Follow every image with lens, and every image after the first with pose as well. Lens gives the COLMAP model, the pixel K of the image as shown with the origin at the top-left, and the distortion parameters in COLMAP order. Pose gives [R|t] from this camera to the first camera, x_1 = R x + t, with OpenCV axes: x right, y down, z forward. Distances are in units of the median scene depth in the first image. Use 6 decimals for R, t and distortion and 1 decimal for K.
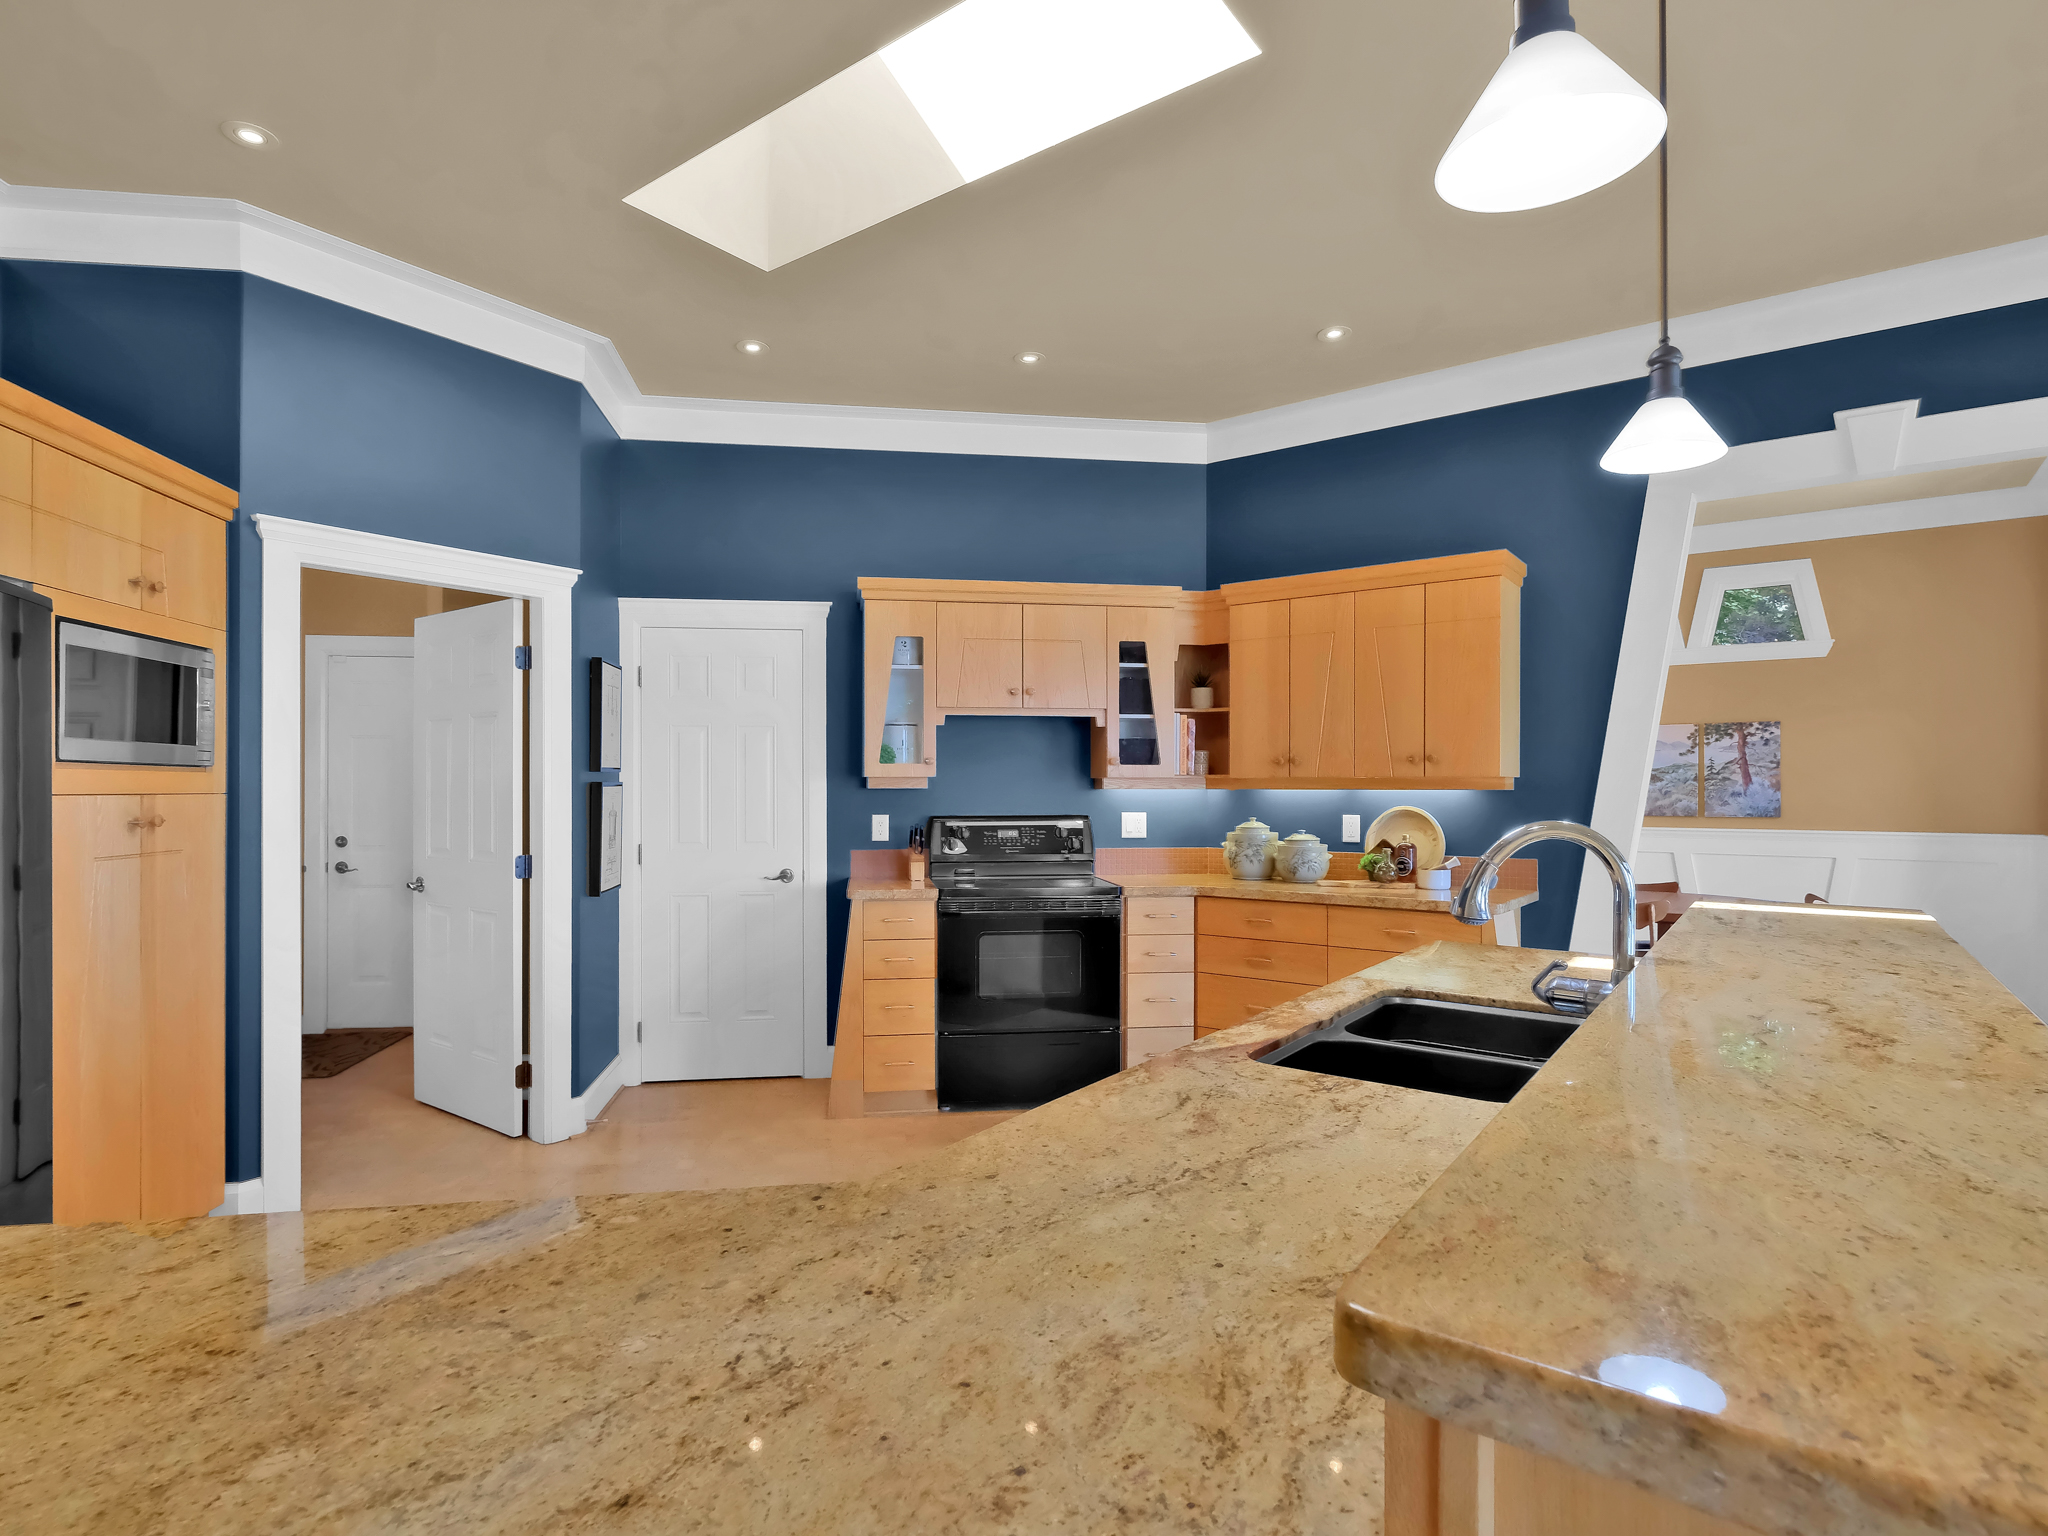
lens RADIAL K [[1066.3, 0, 1000.4], [0, 1066.3, 788.8], [0, 0, 1]] dist [-0.000234, -0.001636]
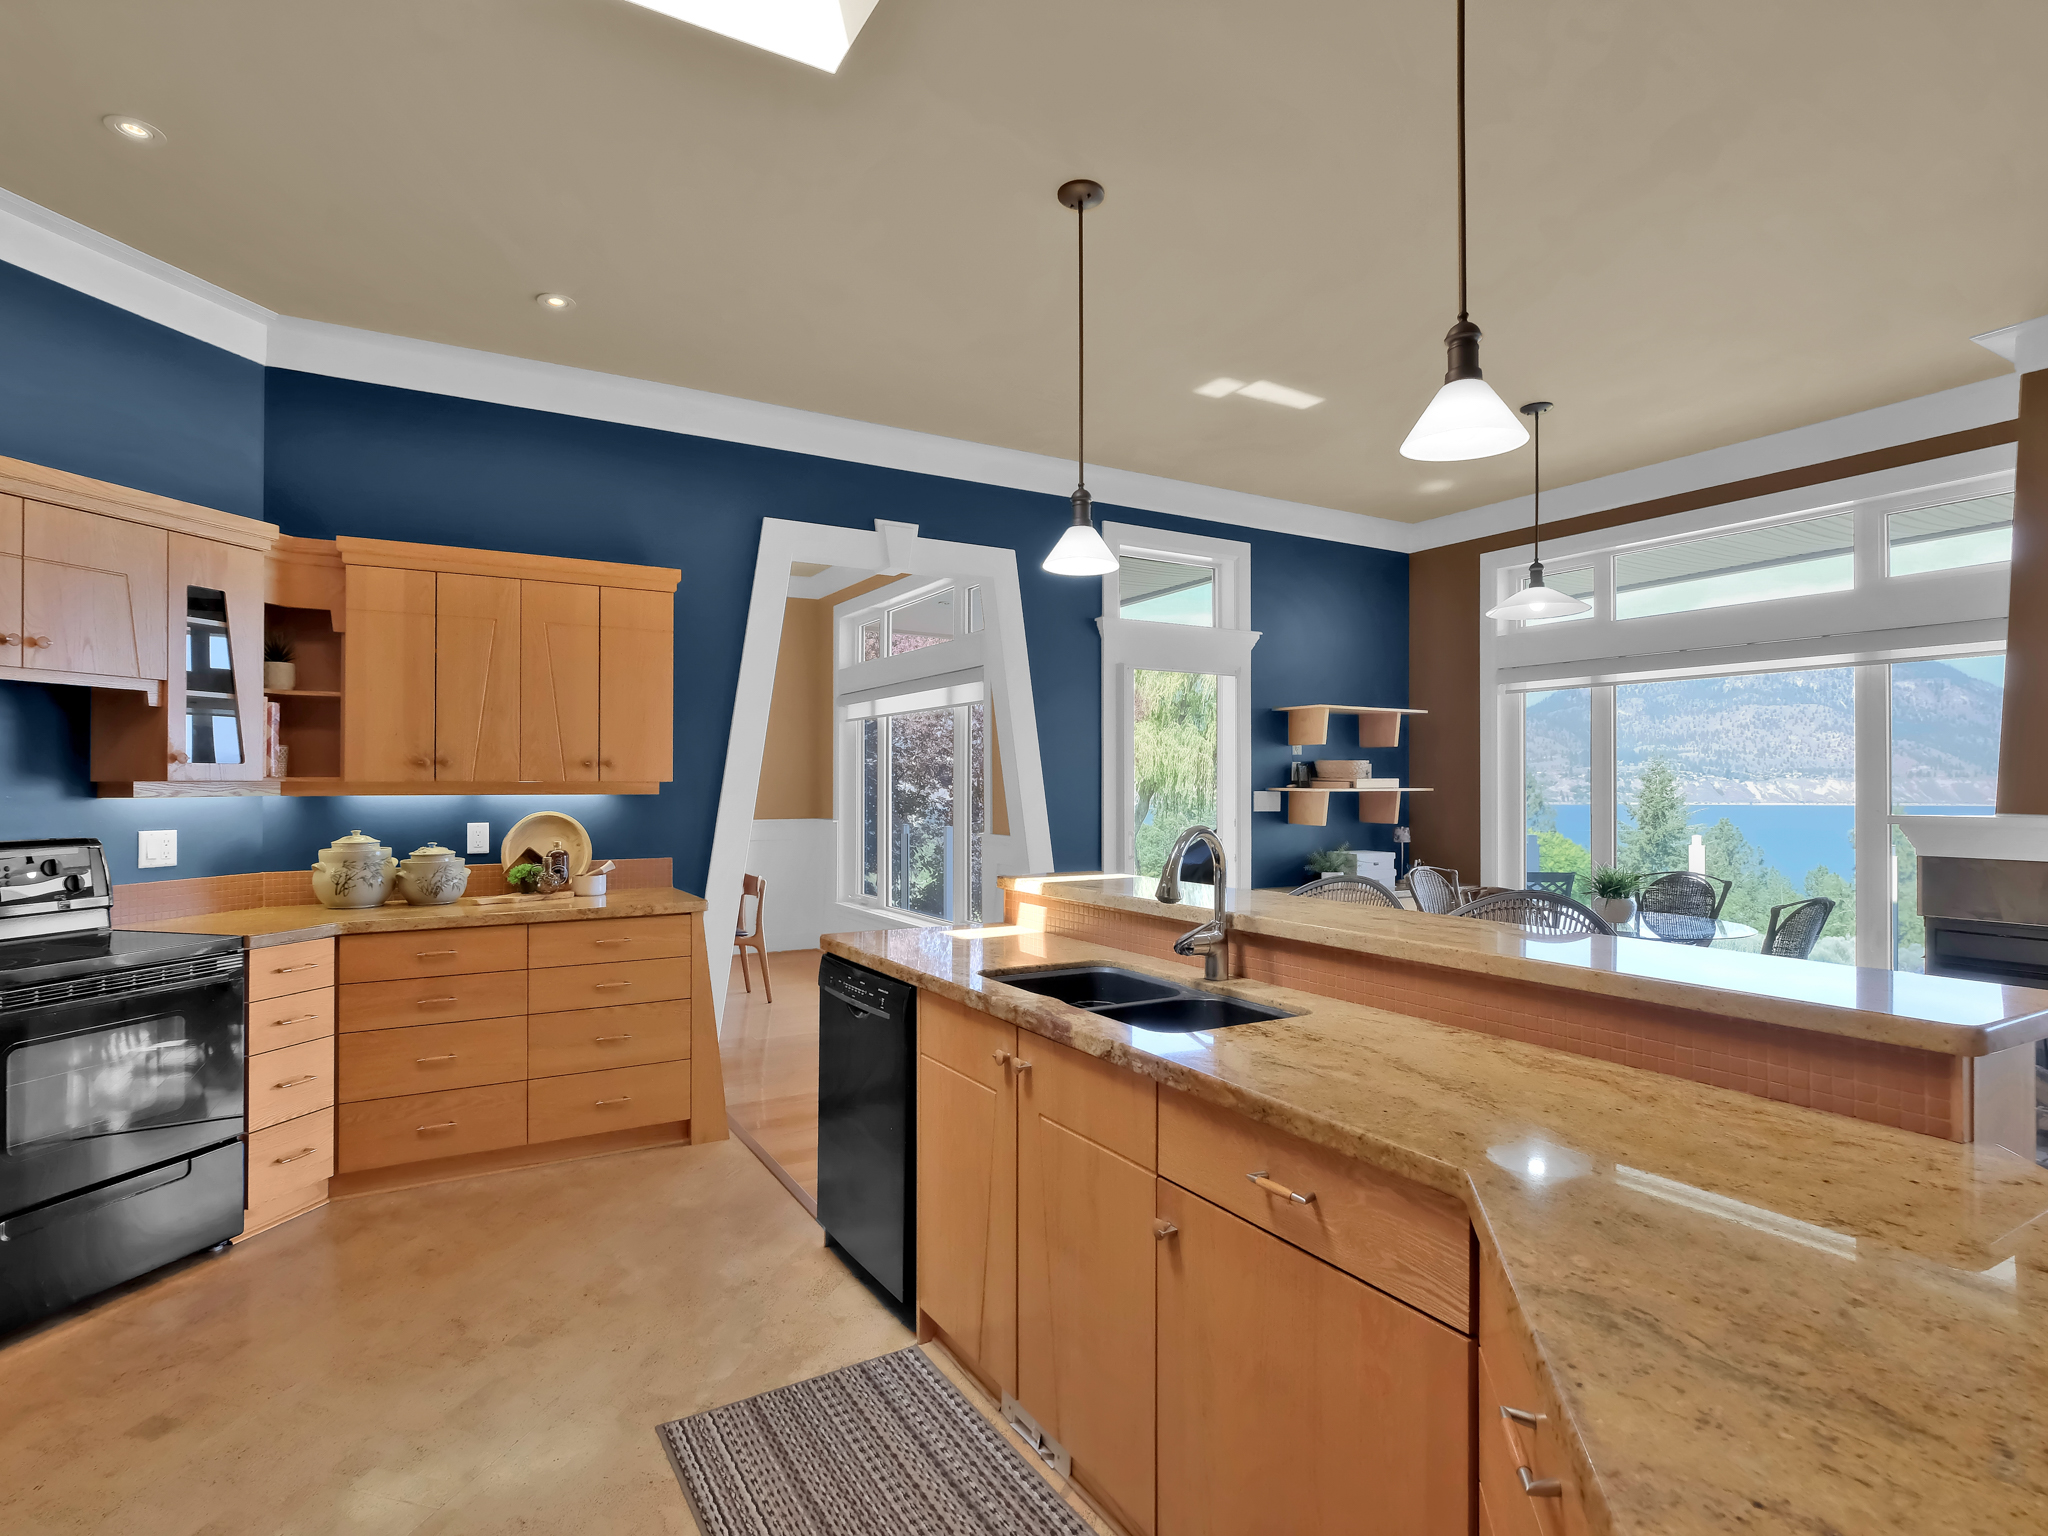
lens RADIAL K [[1066.3, 0, 1008.0], [0, 1066.3, 772.4], [0, 0, 1]] dist [-0.000234, -0.001636]
pose [[0.382968, 0.007781, 0.923729, -0.331569], [0.000180, 0.999964, -0.008498, -0.010401], [-0.923762, 0.003421, 0.382952, 0.247790]]
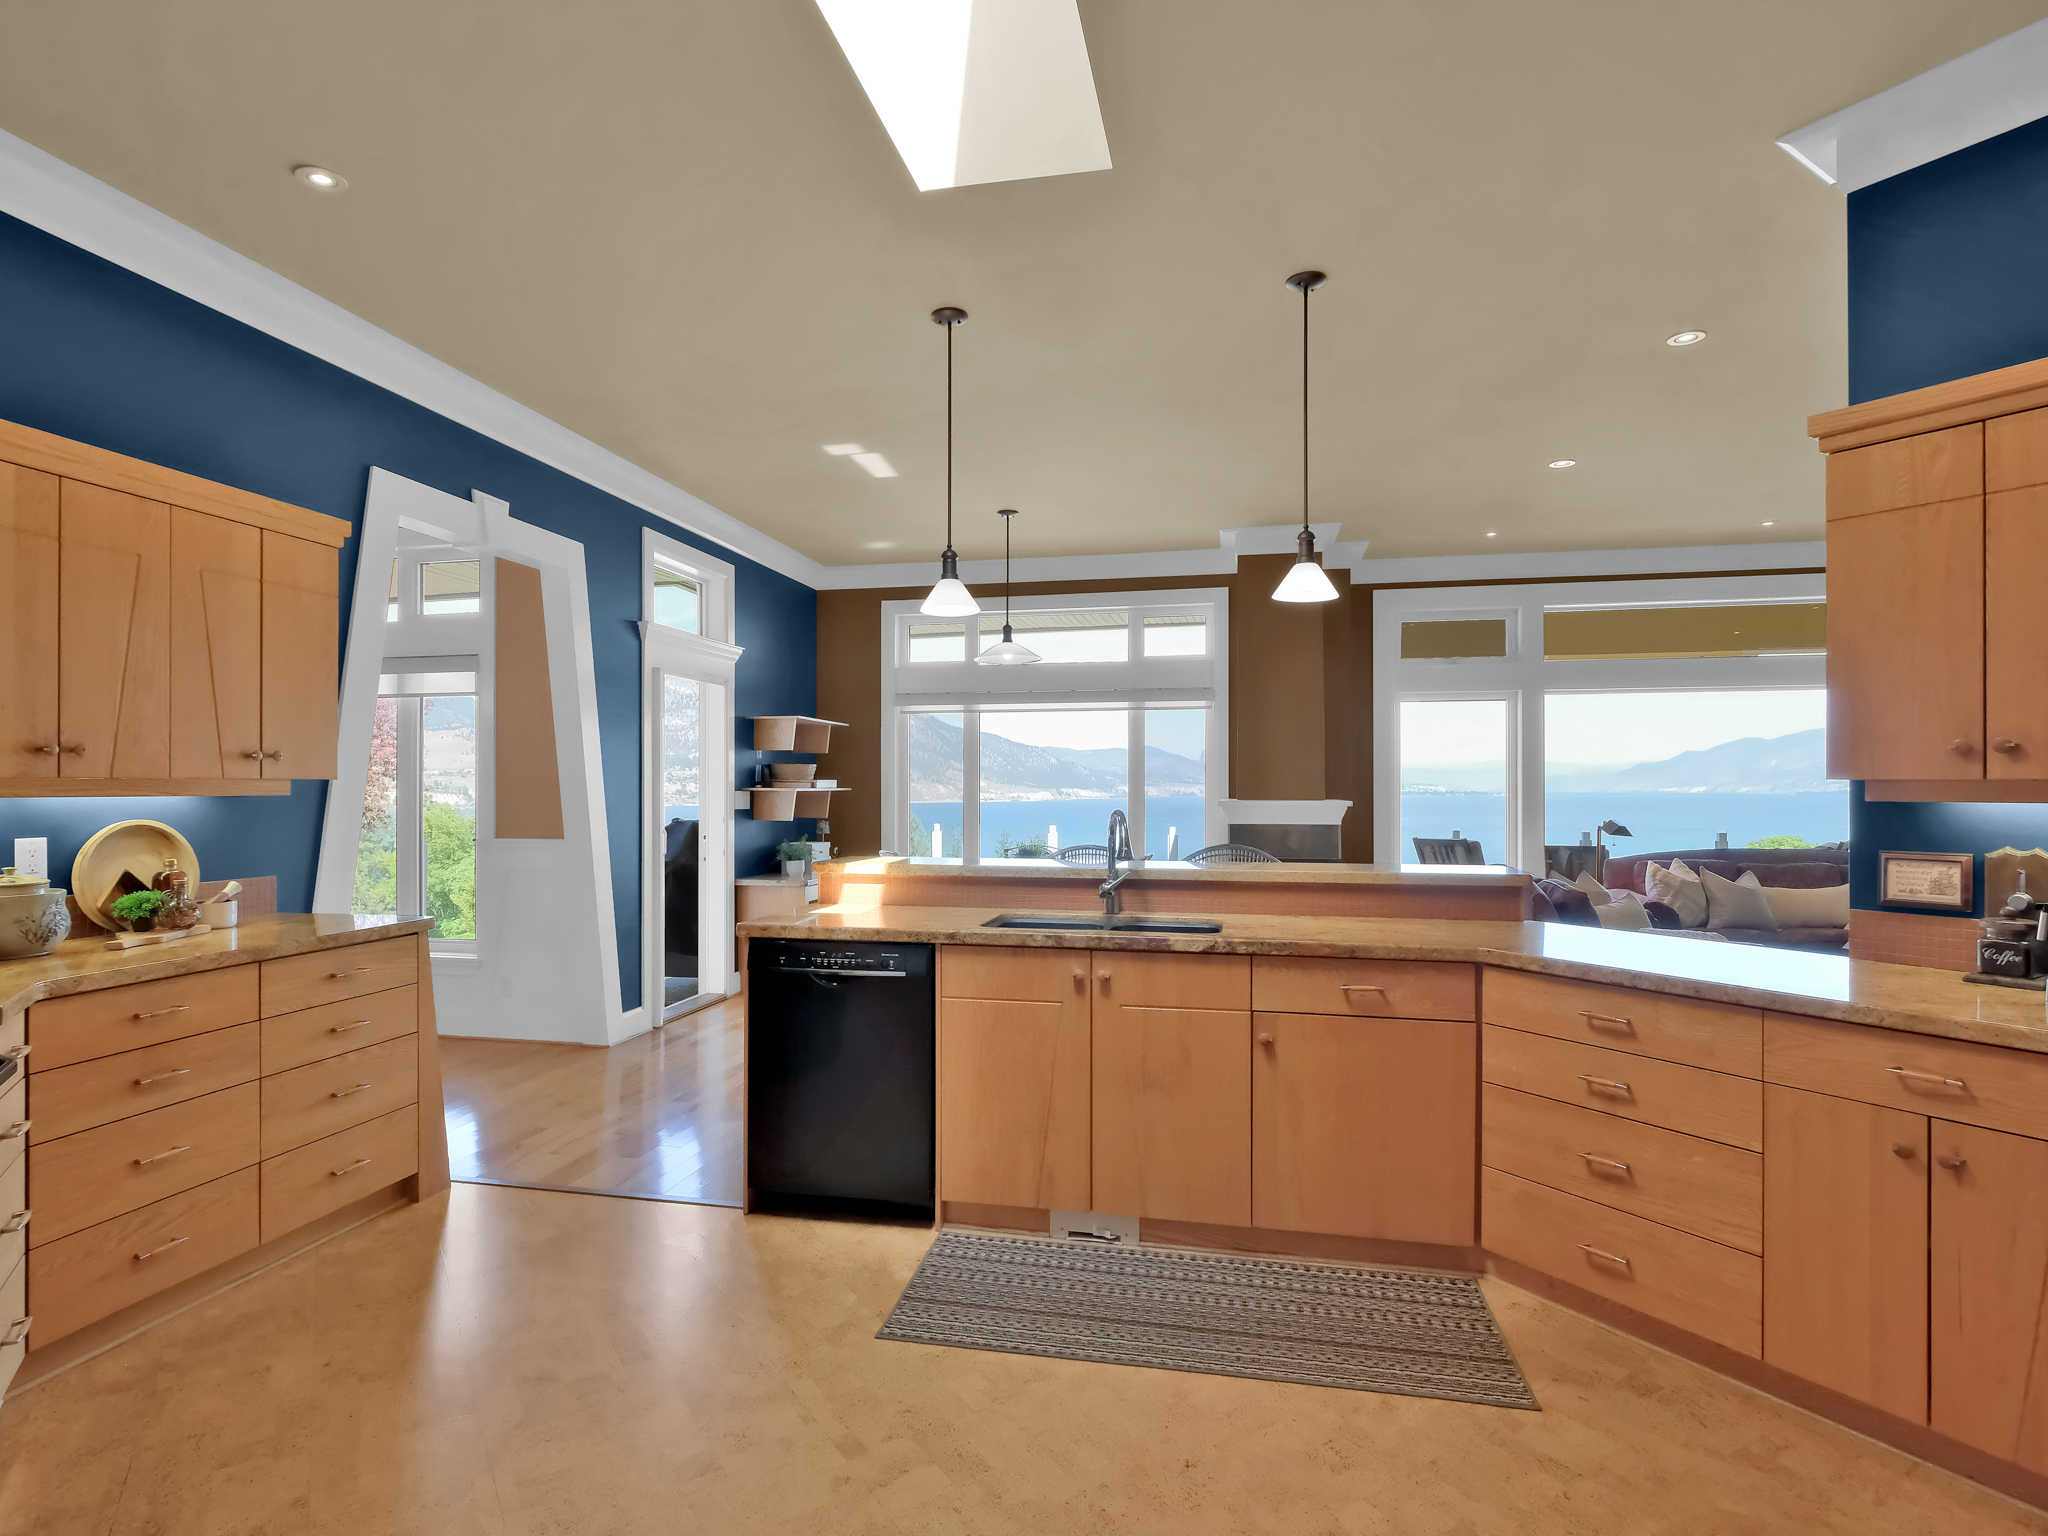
lens RADIAL K [[1066.3, 0, 1021.7], [0, 1066.3, 780.9], [0, 0, 1]] dist [-0.000234, -0.001636]
pose [[-0.429888, 0.003265, 0.902876, -0.480842], [0.000294, 0.999994, -0.003476, -0.006402], [-0.902882, -0.001229, -0.429887, 0.752991]]
